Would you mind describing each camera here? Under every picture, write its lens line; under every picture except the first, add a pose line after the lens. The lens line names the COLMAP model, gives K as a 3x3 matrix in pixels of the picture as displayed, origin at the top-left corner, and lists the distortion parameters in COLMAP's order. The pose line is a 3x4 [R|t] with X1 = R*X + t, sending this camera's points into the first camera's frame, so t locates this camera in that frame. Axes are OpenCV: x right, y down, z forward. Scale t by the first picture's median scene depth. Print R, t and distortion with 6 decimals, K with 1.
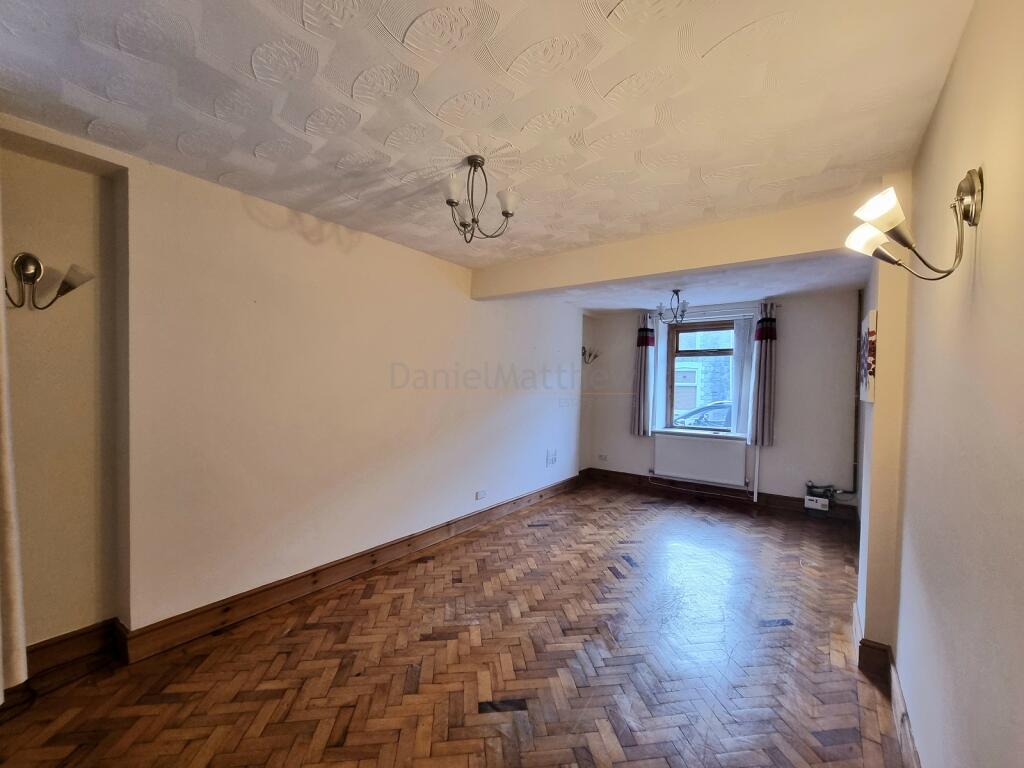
lens RADIAL K [[420.7, 0, 517.8], [0, 420.7, 395.4], [0, 0, 1]] dist [-0.002078, -0.000060]
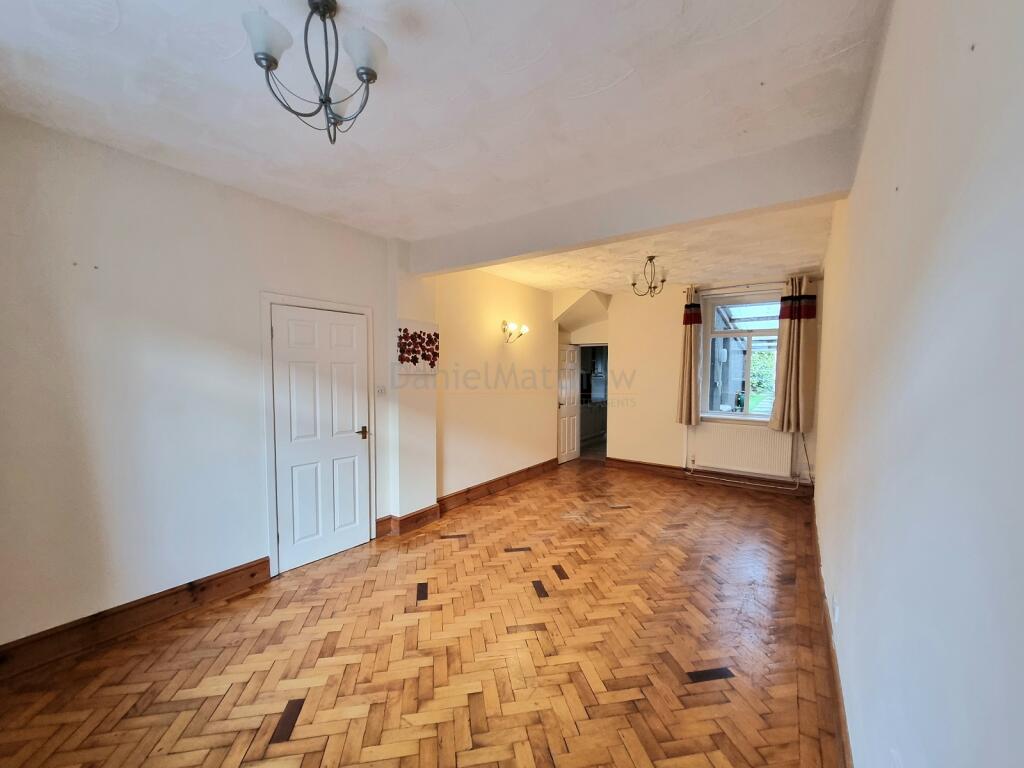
lens RADIAL K [[420.7, 0, 517.8], [0, 420.7, 395.4], [0, 0, 1]] dist [-0.002078, -0.000060]
pose [[-0.998943, -0.020121, -0.041325, 0.462669], [-0.023221, 0.996840, 0.075968, -0.034575], [0.039666, 0.076847, -0.996254, 2.331255]]
